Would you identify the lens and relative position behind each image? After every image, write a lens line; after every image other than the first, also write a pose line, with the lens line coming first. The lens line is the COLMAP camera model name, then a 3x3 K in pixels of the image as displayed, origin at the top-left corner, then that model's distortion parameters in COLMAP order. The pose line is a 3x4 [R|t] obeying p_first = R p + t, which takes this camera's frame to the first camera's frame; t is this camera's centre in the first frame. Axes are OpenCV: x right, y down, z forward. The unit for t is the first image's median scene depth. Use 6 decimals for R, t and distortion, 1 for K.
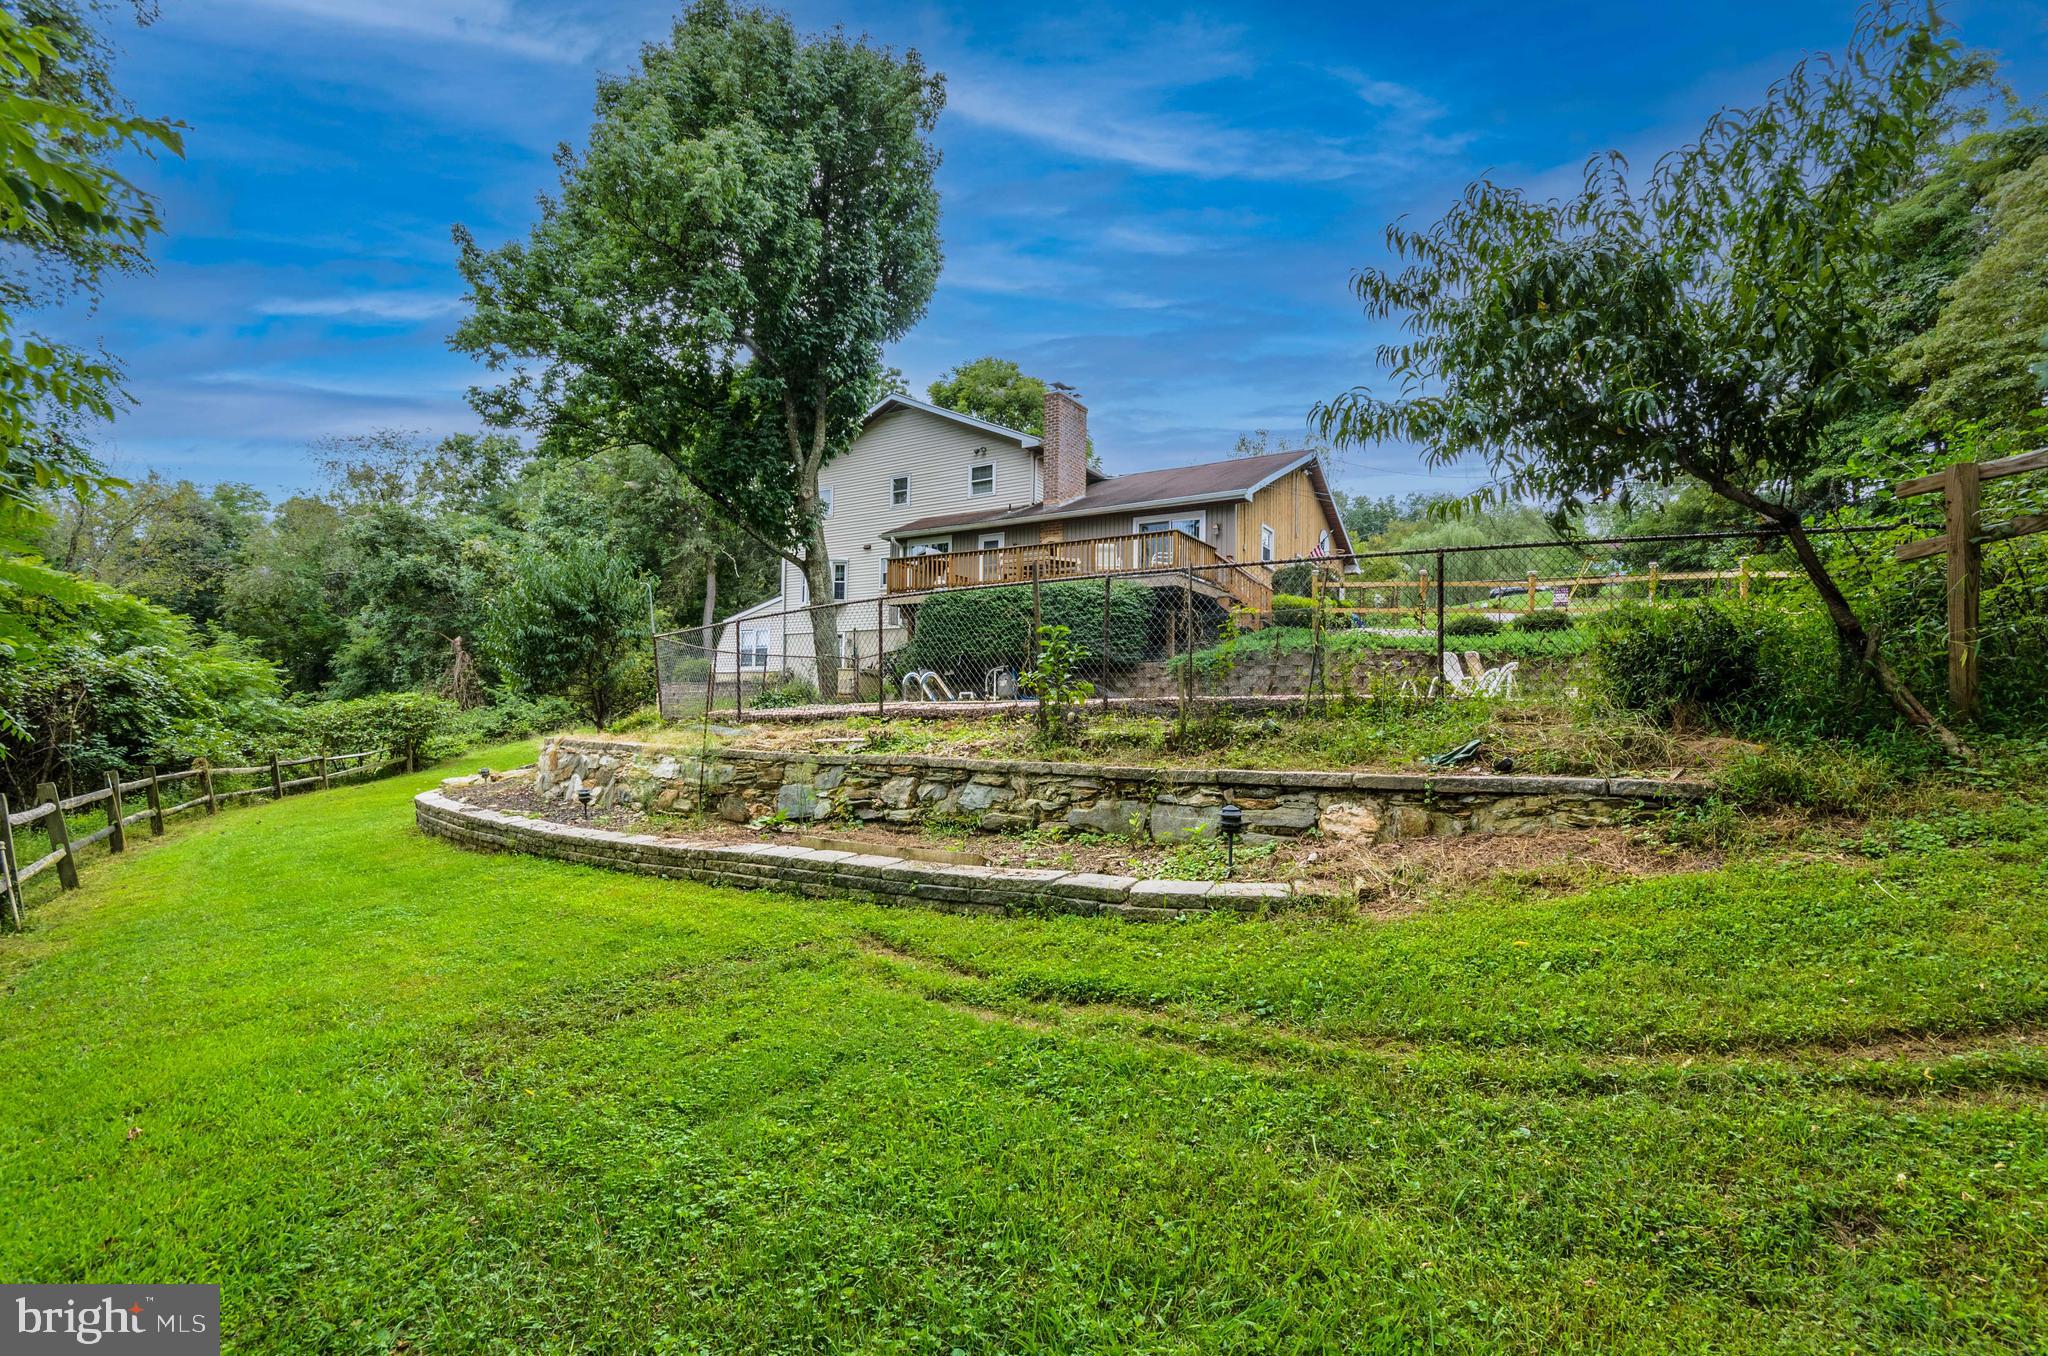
lens RADIAL K [[893.9, 0, 1017.7], [0, 893.9, 690.3], [0, 0, 1]] dist [0.008568, -0.001871]
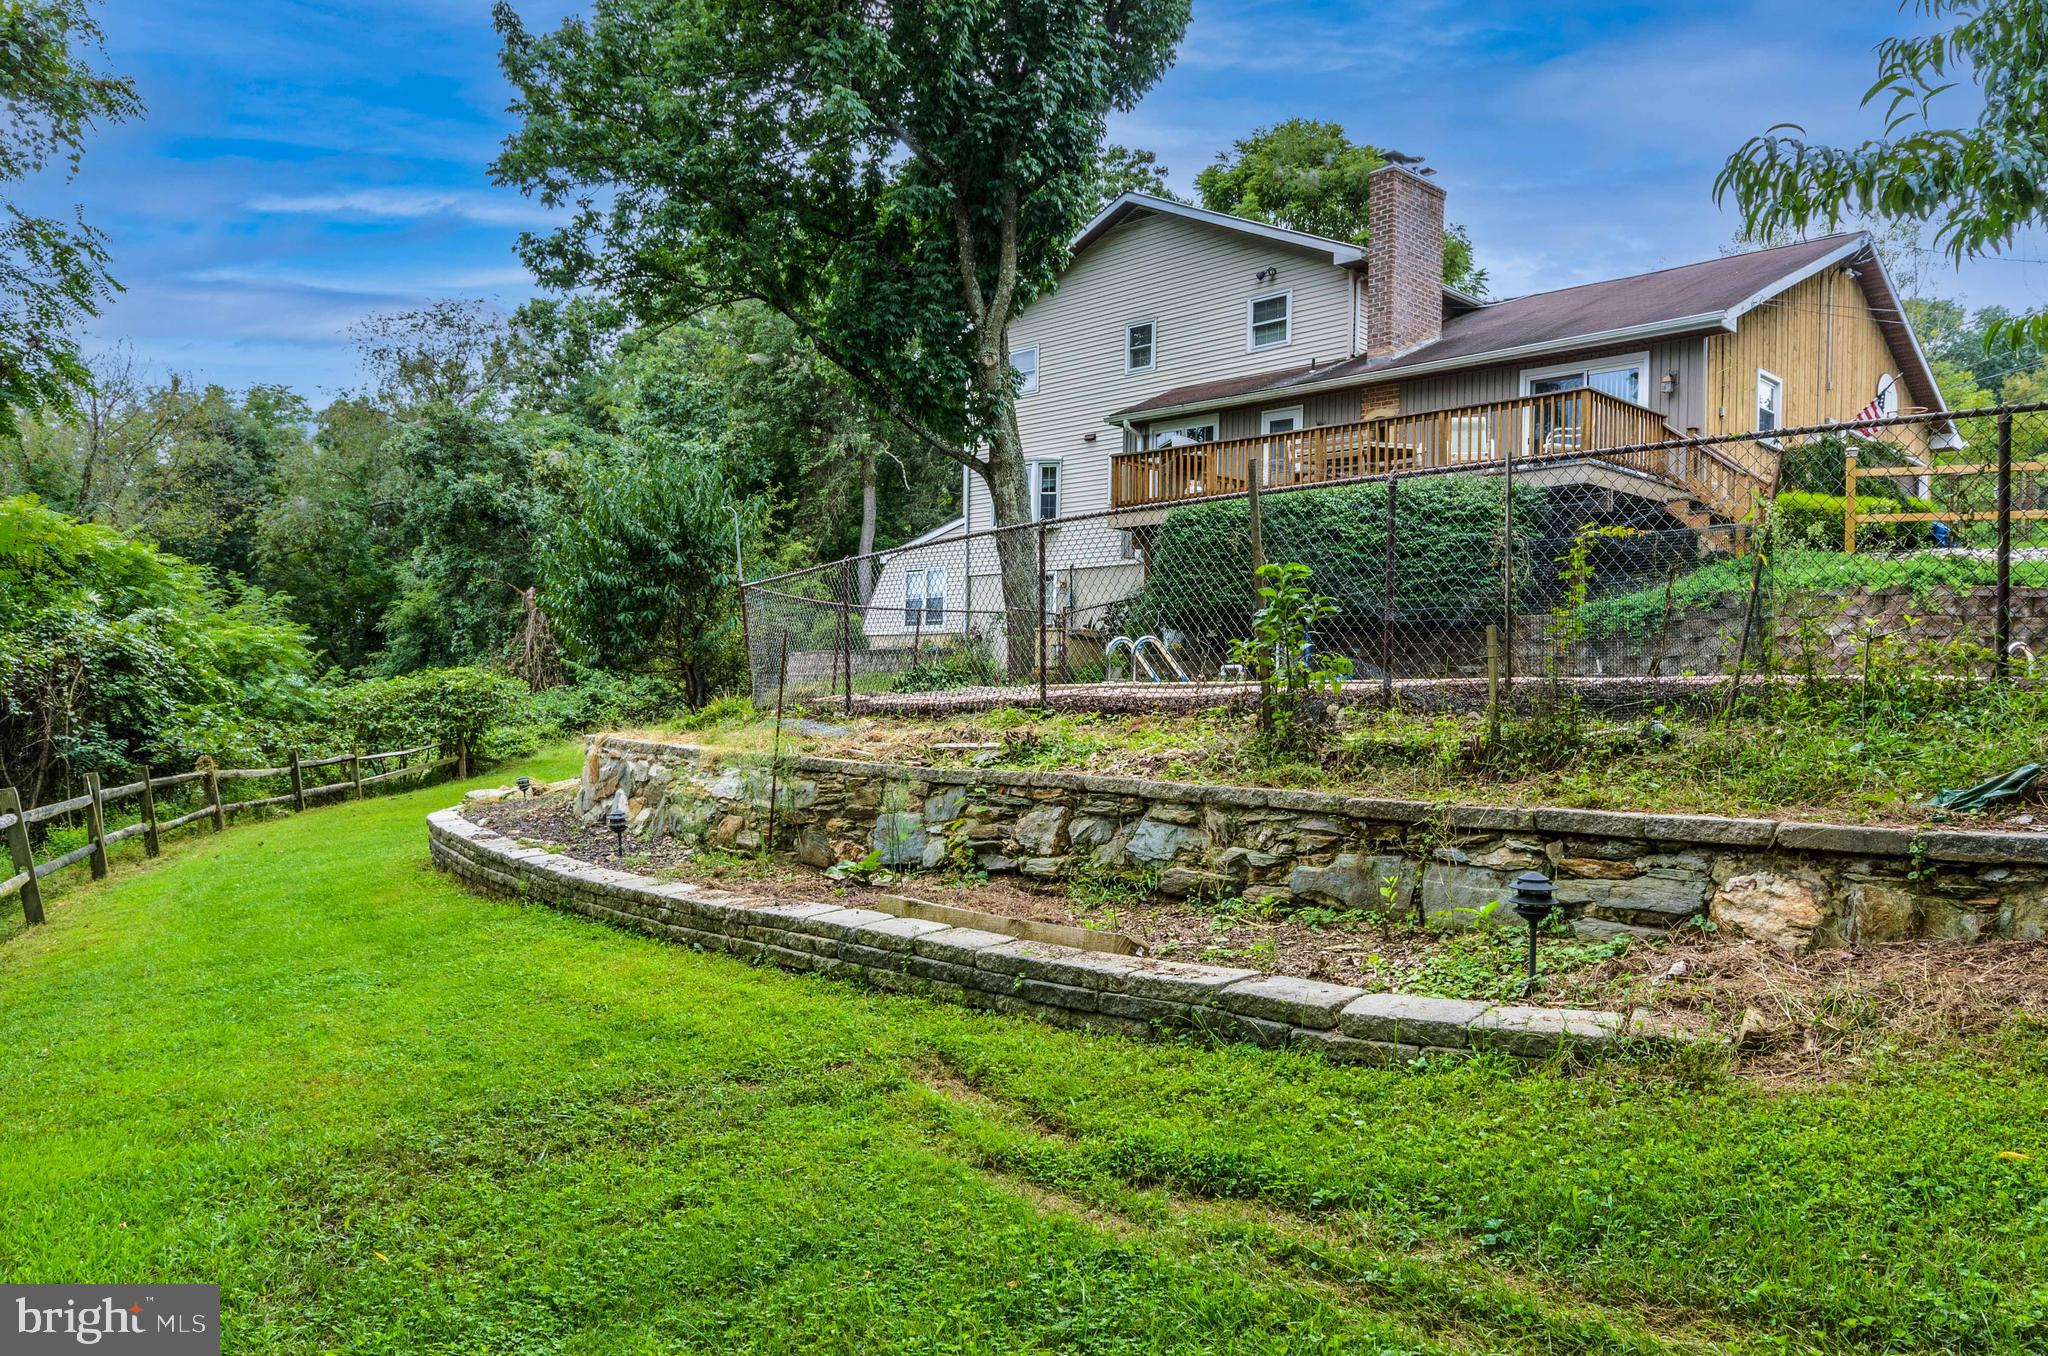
lens RADIAL K [[1407.9, 0, 1023.0], [0, 1407.9, 690.1], [0, 0, 1]] dist [0.006361, -0.003495]
pose [[0.972361, 0.001111, -0.233481, 0.030866], [0.004084, 0.999755, 0.021763, -0.002526], [0.233448, -0.022115, 0.972118, 0.008954]]
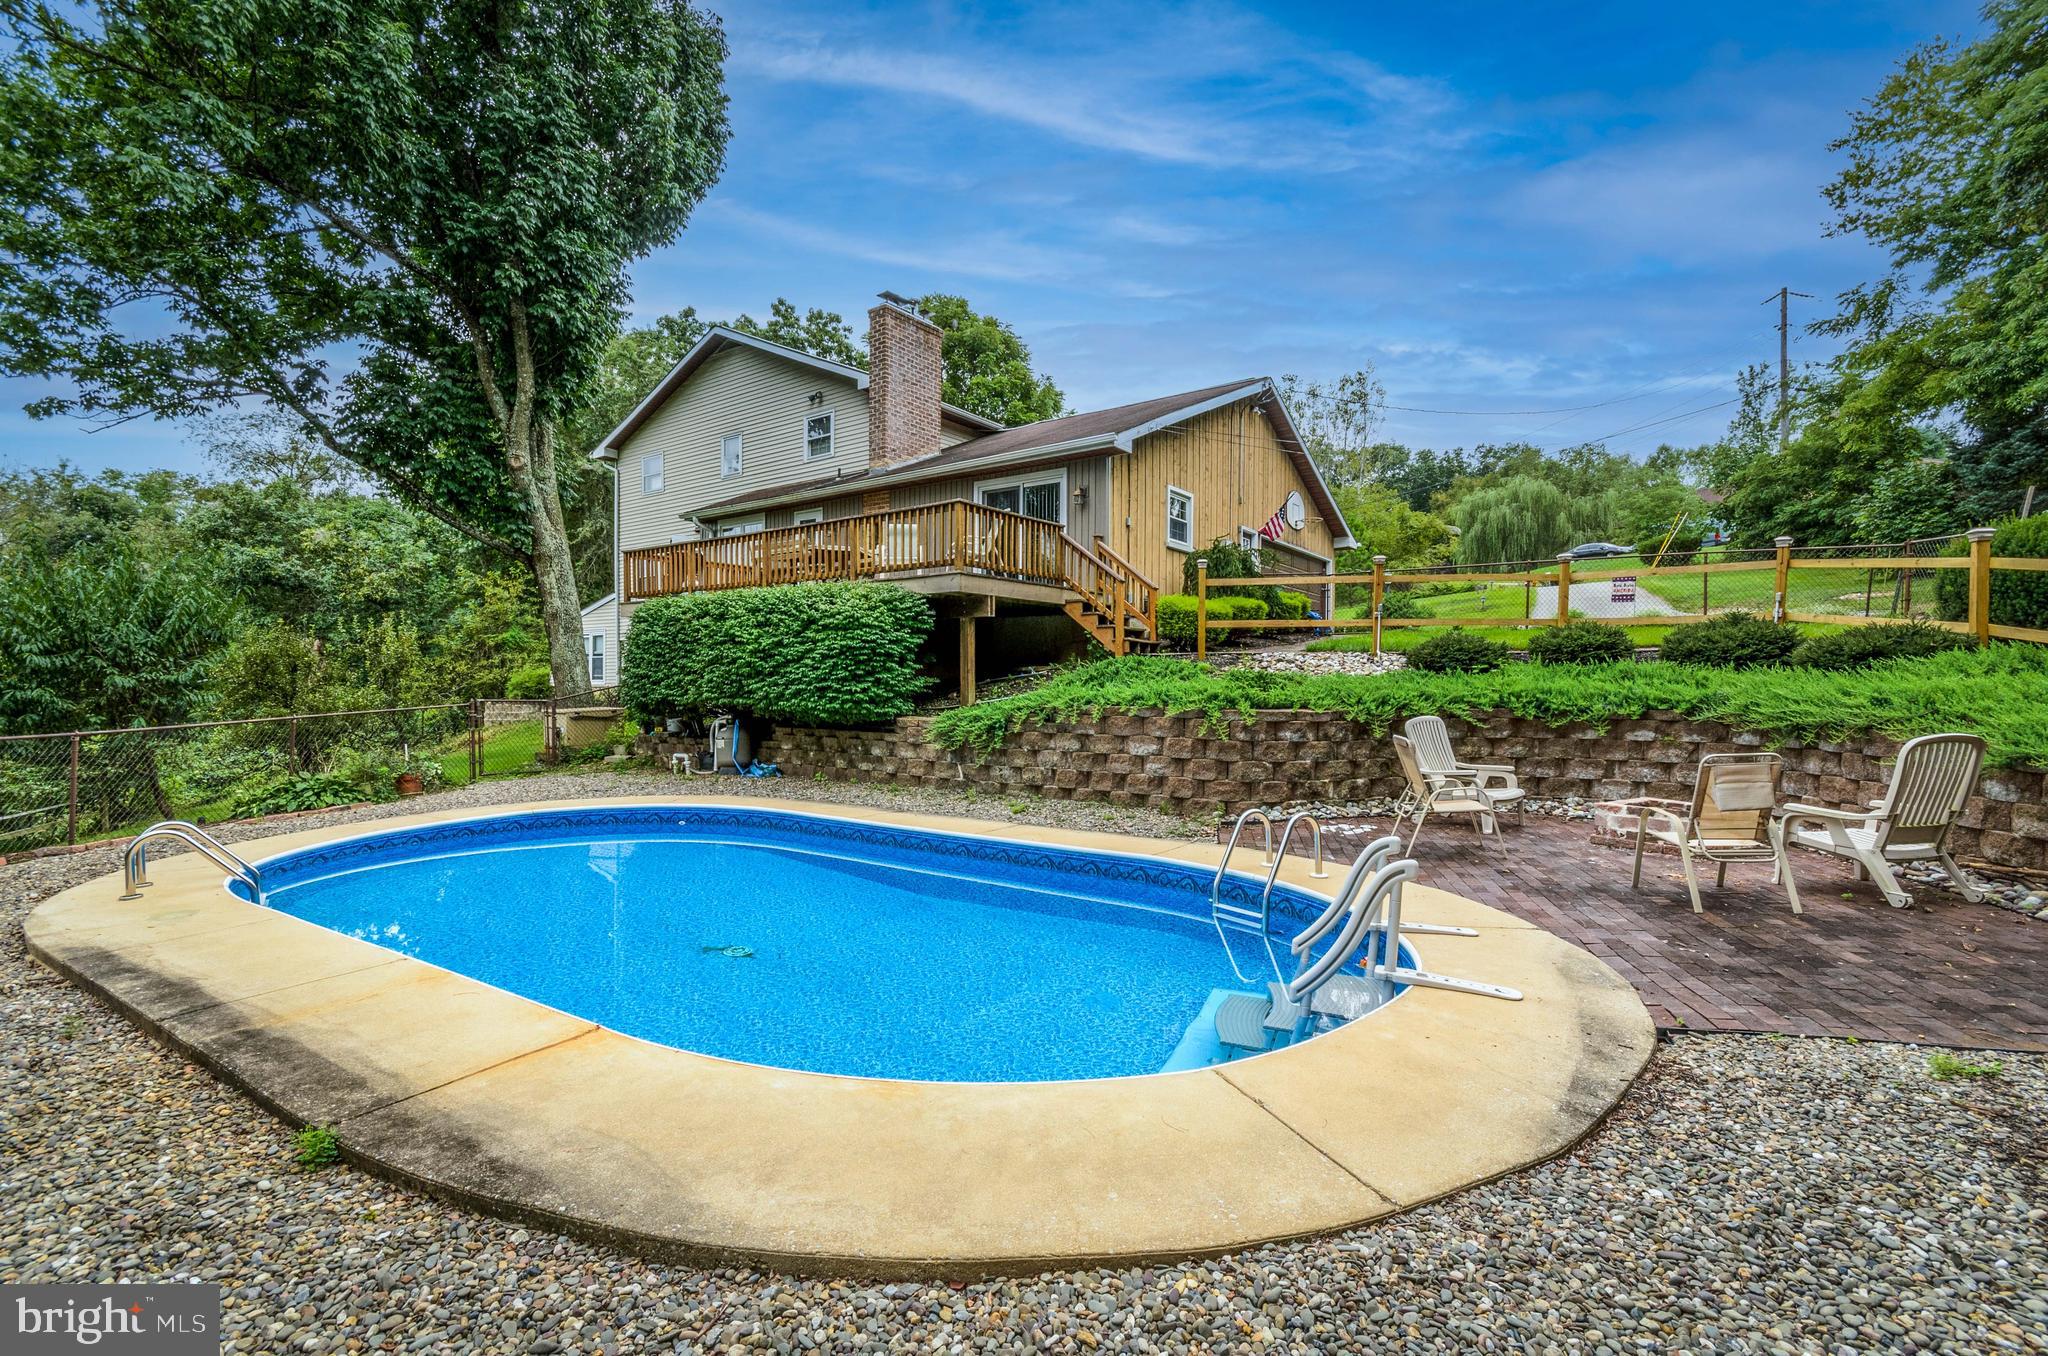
lens RADIAL K [[893.9, 0, 1016.3], [0, 893.9, 690.6], [0, 0, 1]] dist [0.008568, -0.001871]
pose [[0.997294, -0.011494, -0.072607, 0.242641], [0.014041, 0.999300, 0.034663, -0.065346], [0.072158, -0.035589, 0.996758, 0.362545]]
